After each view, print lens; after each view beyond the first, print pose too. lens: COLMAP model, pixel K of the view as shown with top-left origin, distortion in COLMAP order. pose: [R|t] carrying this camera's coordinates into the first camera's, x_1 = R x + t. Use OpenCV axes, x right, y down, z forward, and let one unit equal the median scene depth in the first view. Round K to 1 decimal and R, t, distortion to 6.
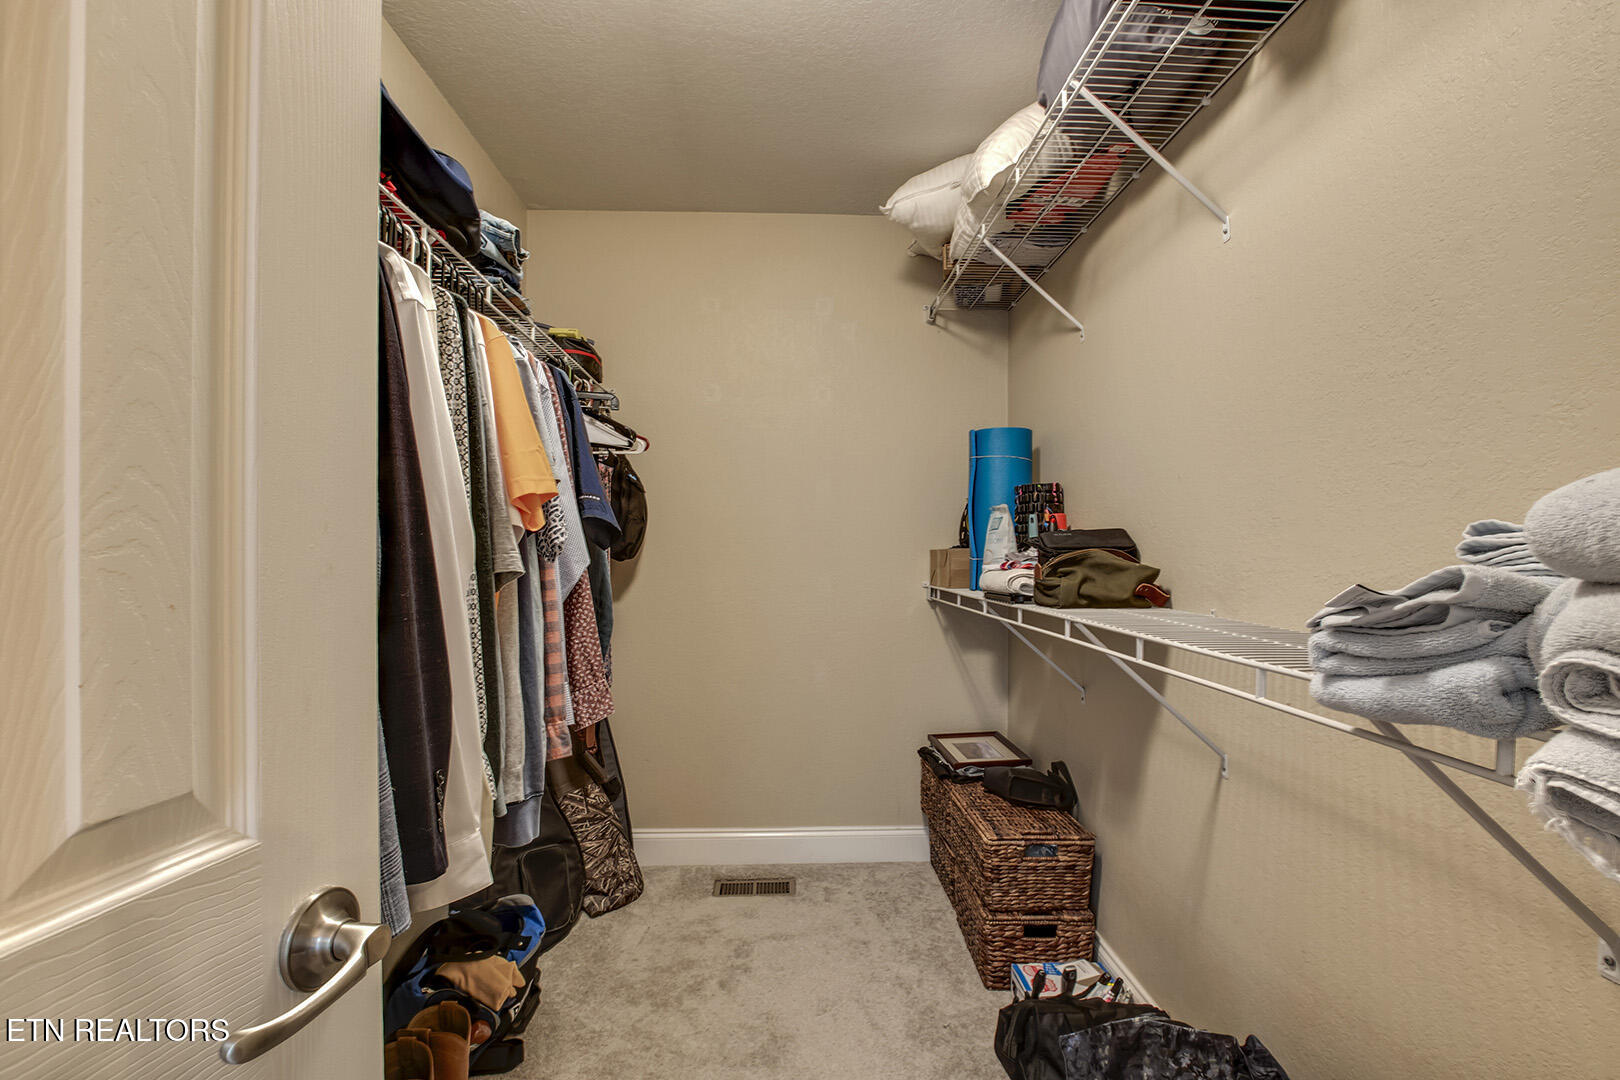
lens RADIAL K [[761.2, 0, 813.6], [0, 761.2, 549.8], [0, 0, 1]] dist [-0.025664, -0.000285]
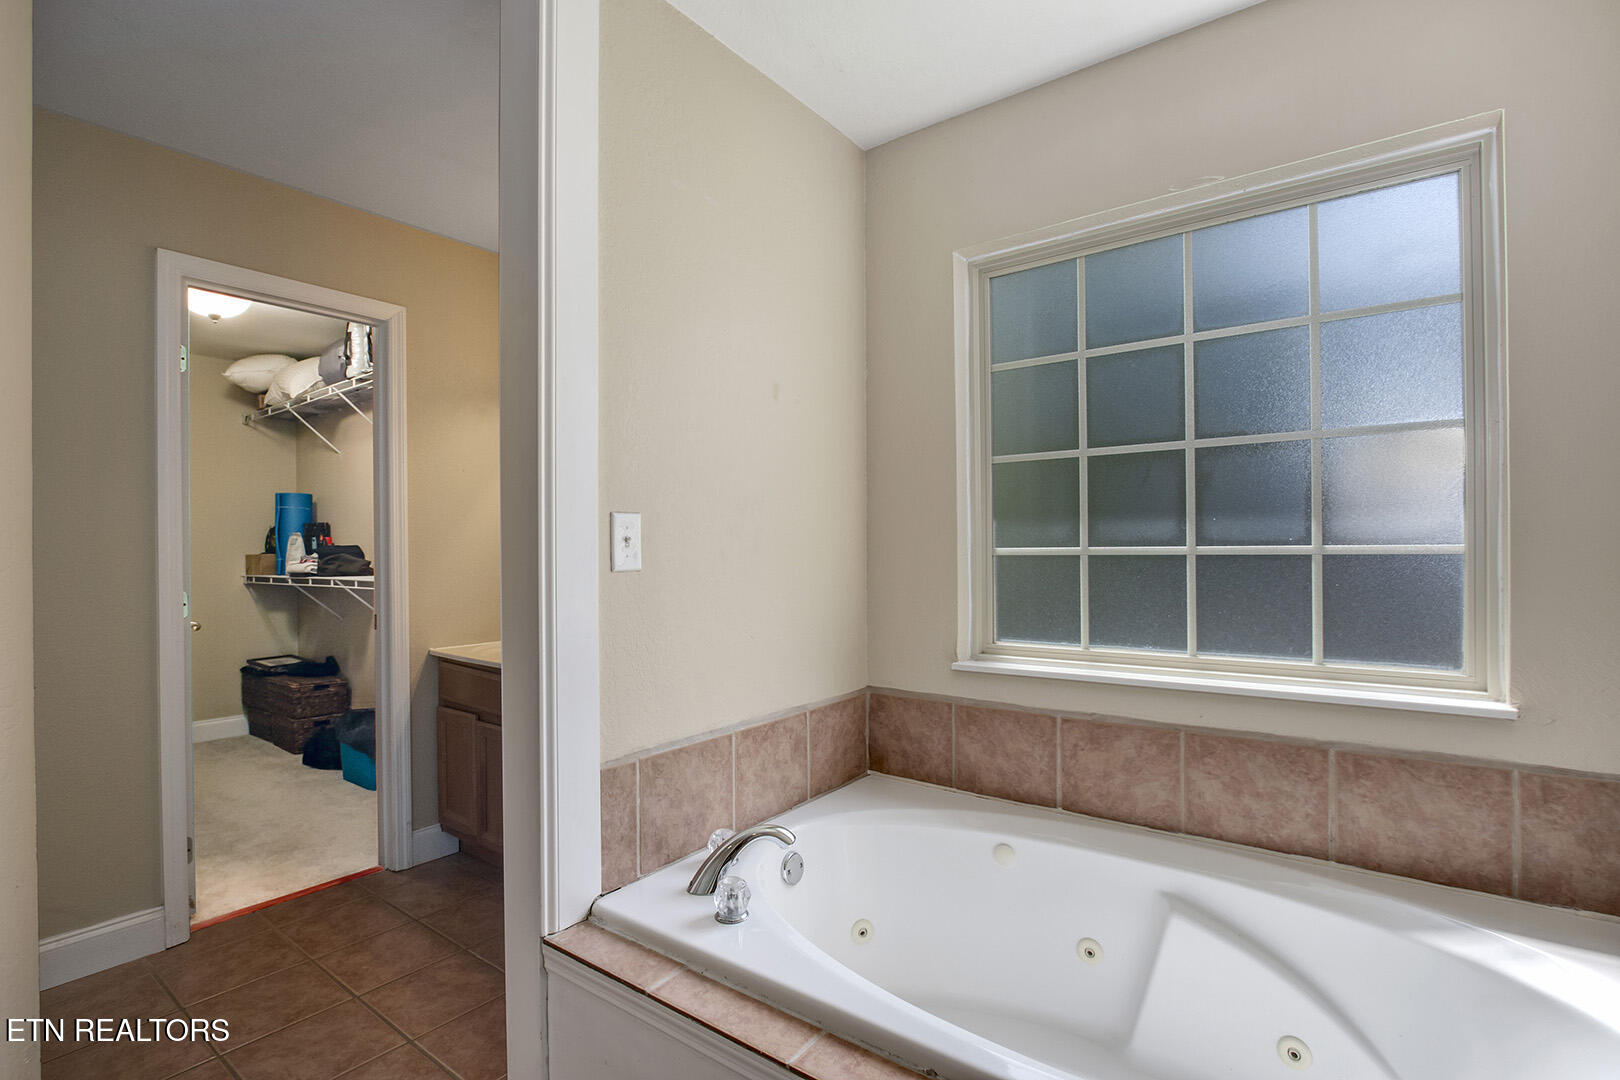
lens RADIAL K [[761.2, 0, 810.6], [0, 761.2, 551.4], [0, 0, 1]] dist [-0.025664, -0.000285]
pose [[0.634465, -0.008275, 0.772908, -0.439610], [0.009073, 0.999954, 0.003257, -0.002325], [-0.772899, 0.004946, 0.634510, -1.353878]]
